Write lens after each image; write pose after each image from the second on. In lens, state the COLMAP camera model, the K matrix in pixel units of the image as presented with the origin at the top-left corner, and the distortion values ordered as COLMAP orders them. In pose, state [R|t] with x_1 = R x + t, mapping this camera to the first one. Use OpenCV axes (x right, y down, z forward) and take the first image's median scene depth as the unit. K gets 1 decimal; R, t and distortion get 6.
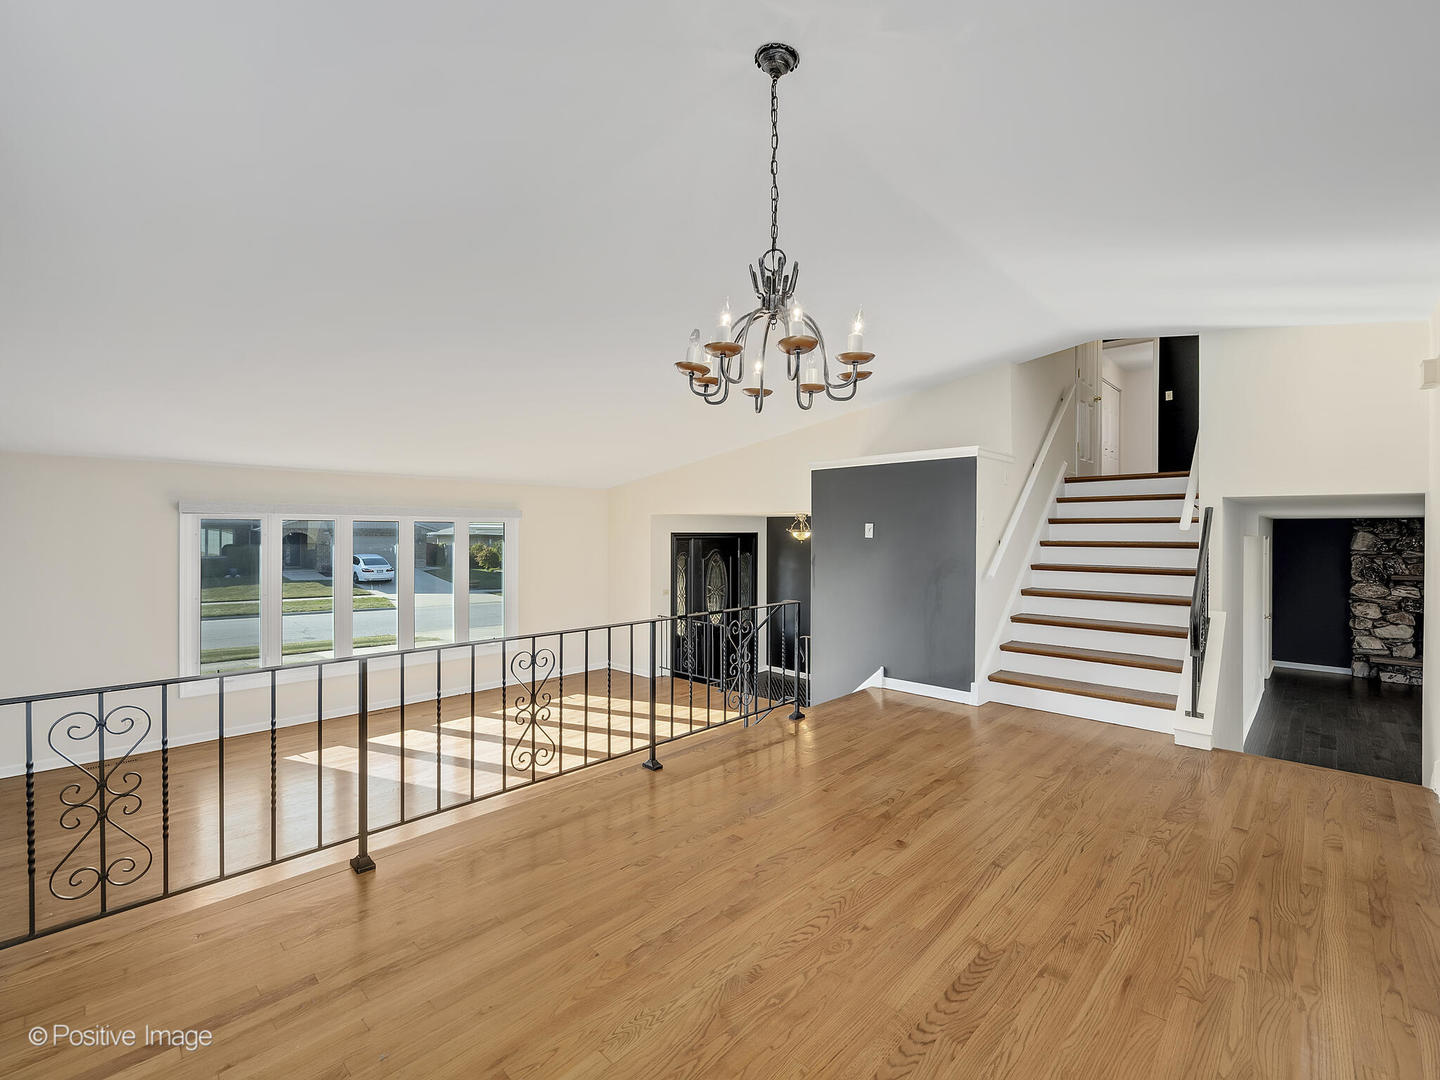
lens RADIAL K [[658.2, 0, 720.0], [0, 658.2, 540.0], [0, 0, 1]] dist [-0.000270, 0.000234]
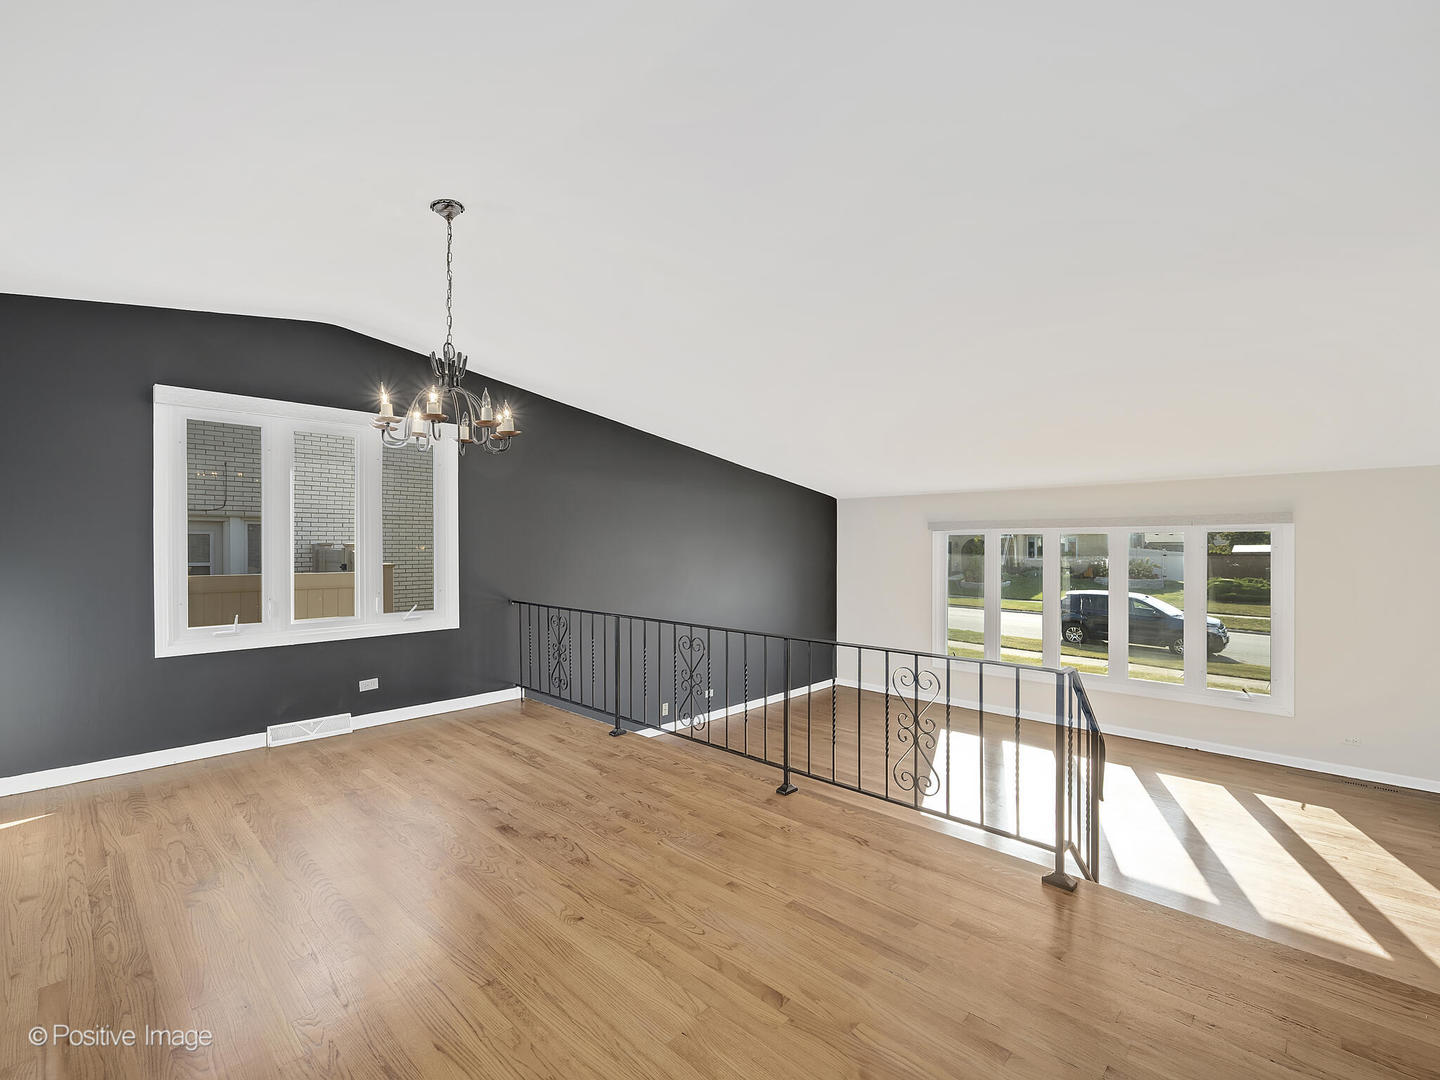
lens RADIAL K [[658.2, 0, 720.0], [0, 658.2, 540.0], [0, 0, 1]] dist [-0.000270, 0.000234]
pose [[-0.031082, -0.010378, -0.999463, 0.819337], [-0.010142, 0.999898, -0.010067, -0.007120], [0.999465, 0.009824, -0.031184, 0.894851]]
